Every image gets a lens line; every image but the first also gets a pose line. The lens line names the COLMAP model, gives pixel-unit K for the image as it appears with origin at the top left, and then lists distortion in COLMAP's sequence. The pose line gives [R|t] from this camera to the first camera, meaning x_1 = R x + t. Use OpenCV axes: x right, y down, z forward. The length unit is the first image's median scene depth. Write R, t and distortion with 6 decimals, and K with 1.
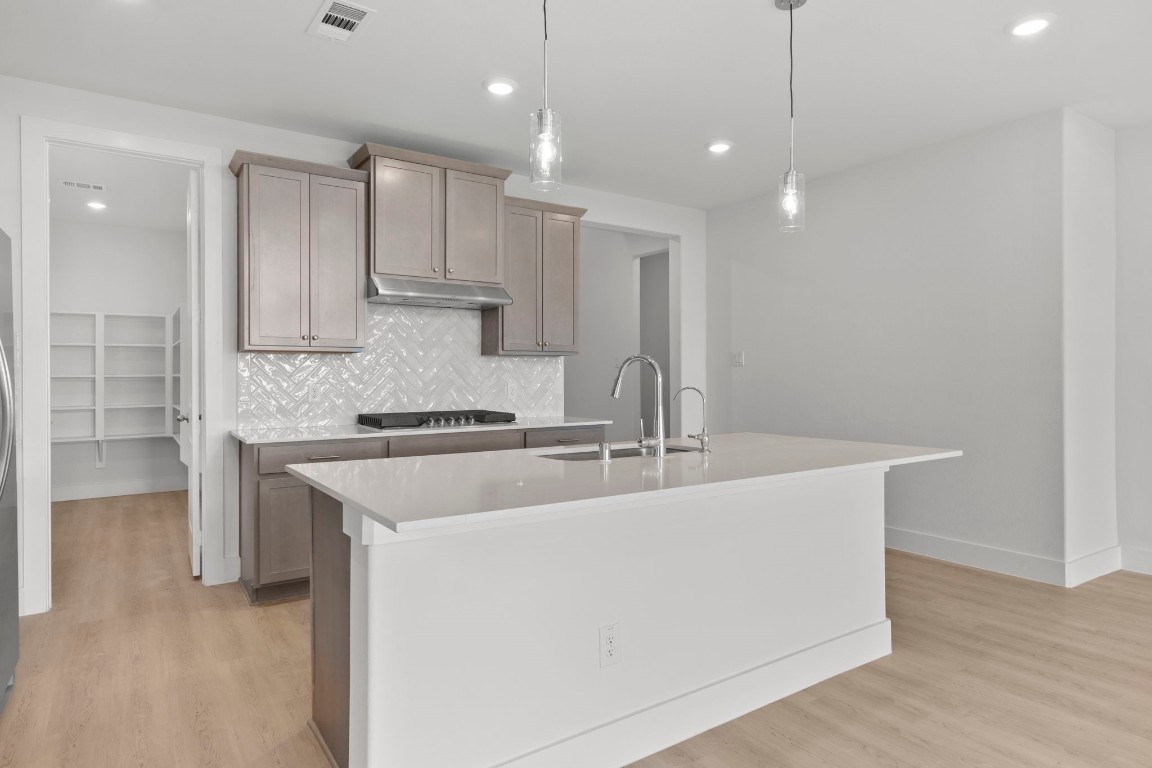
lens RADIAL K [[651.5, 0, 576.0], [0, 651.5, 384.0], [0, 0, 1]] dist [0.036997, -0.001085]
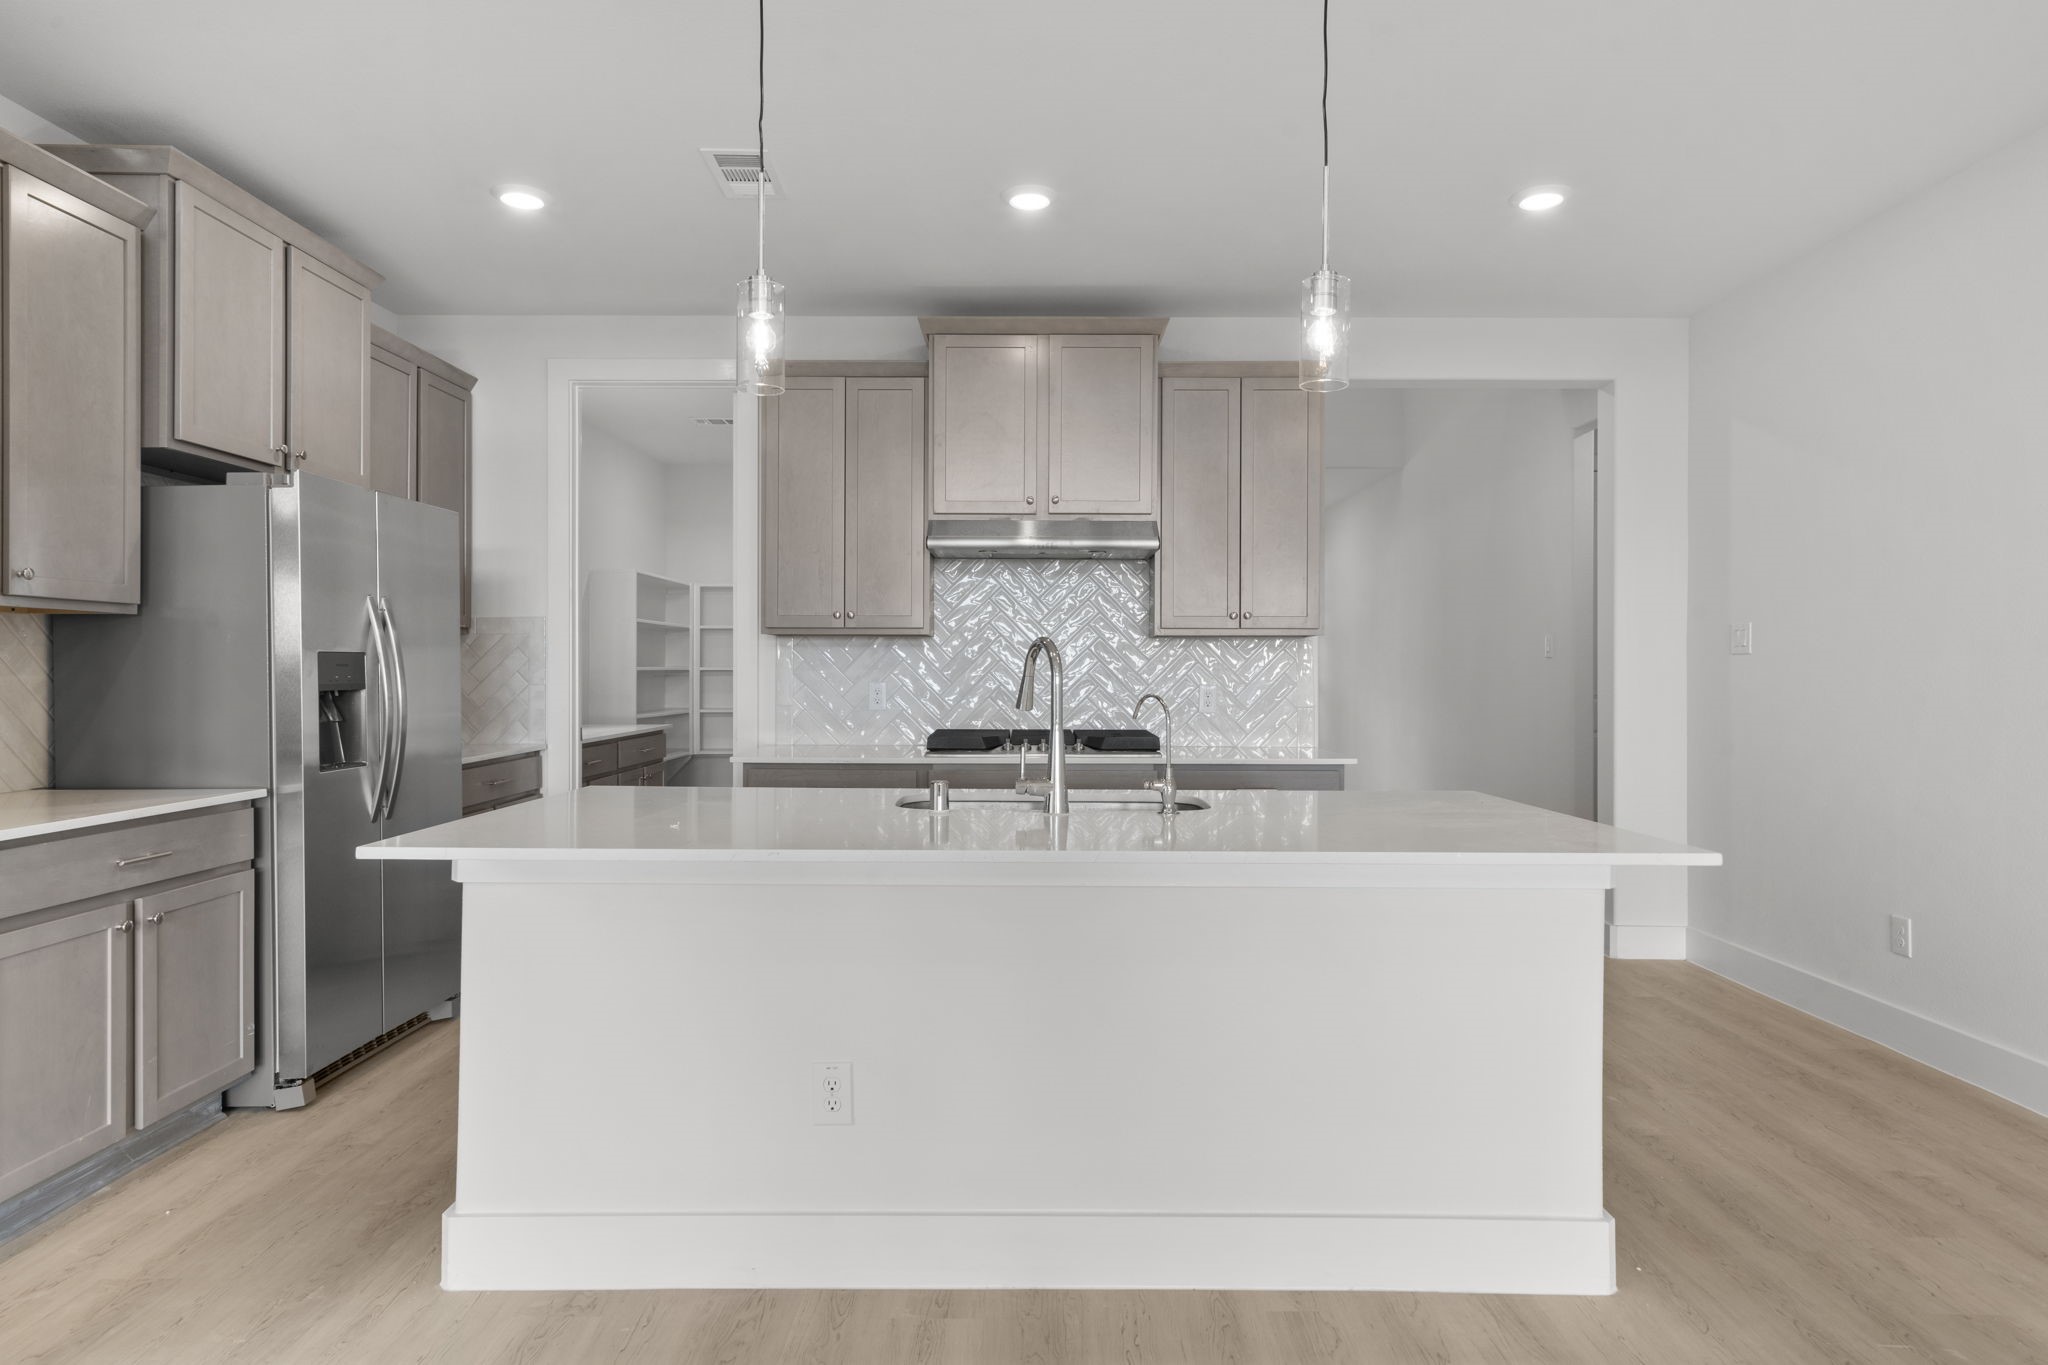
lens RADIAL K [[1158.2, 0, 1024.0], [0, 1158.2, 682.5], [0, 0, 1]] dist [0.036997, -0.001085]
pose [[0.837510, 0.010199, -0.546326, 0.382813], [-0.013450, 0.999908, -0.001952, 0.000796], [0.546256, 0.008982, 0.837570, 0.073392]]
